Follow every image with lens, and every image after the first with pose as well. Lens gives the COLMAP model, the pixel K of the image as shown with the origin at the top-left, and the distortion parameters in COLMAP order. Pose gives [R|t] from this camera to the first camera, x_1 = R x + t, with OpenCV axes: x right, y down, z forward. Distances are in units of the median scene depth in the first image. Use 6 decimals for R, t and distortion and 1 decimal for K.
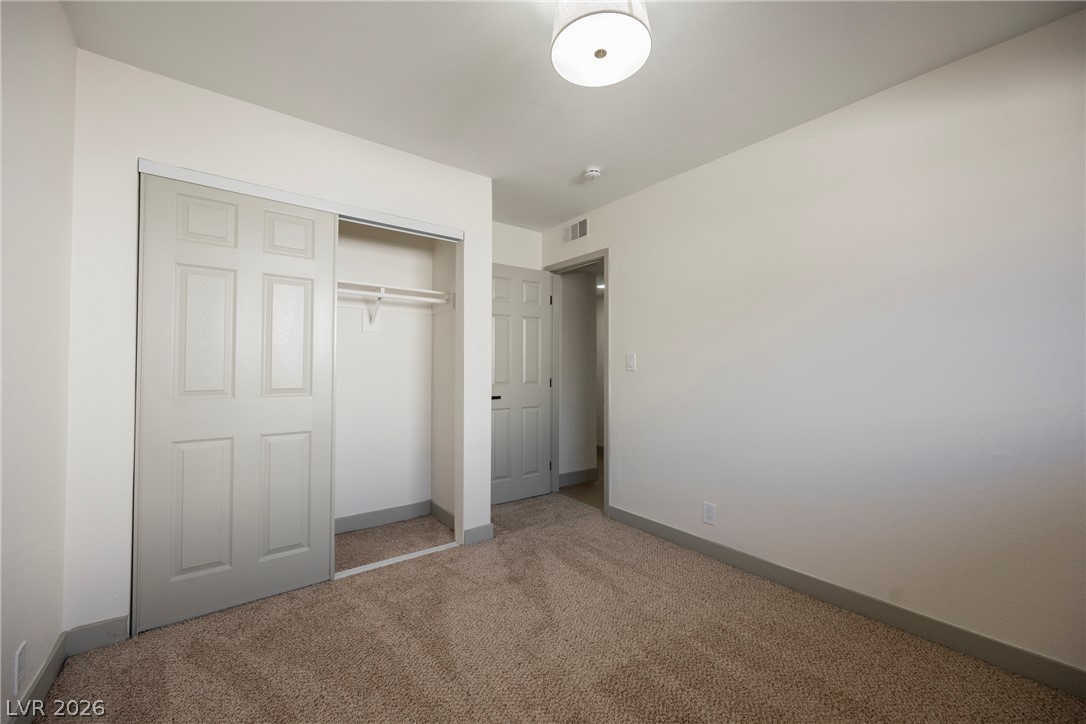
lens RADIAL K [[415.3, 0, 543.0], [0, 415.3, 362.0], [0, 0, 1]] dist [-0.001008, -0.000187]
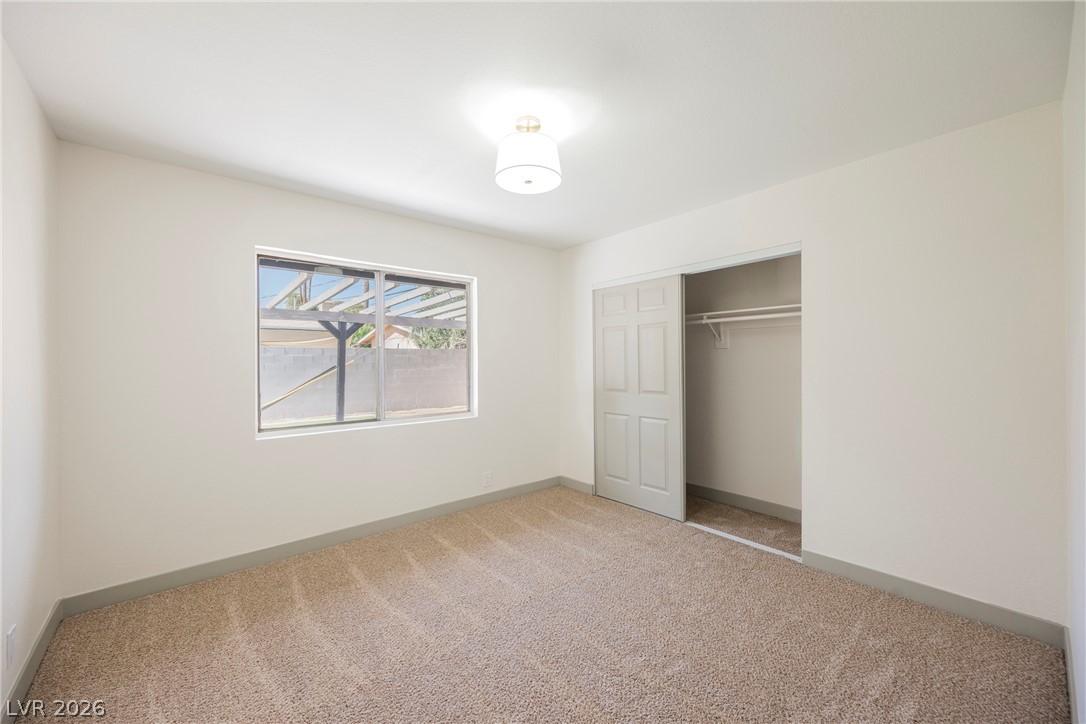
lens RADIAL K [[415.3, 0, 543.0], [0, 415.3, 362.0], [0, 0, 1]] dist [-0.001008, -0.000187]
pose [[0.061507, 0.003678, -0.998100, 0.998832], [0.030734, 0.999512, 0.005577, -0.072556], [0.997633, -0.031019, 0.061364, 0.471670]]
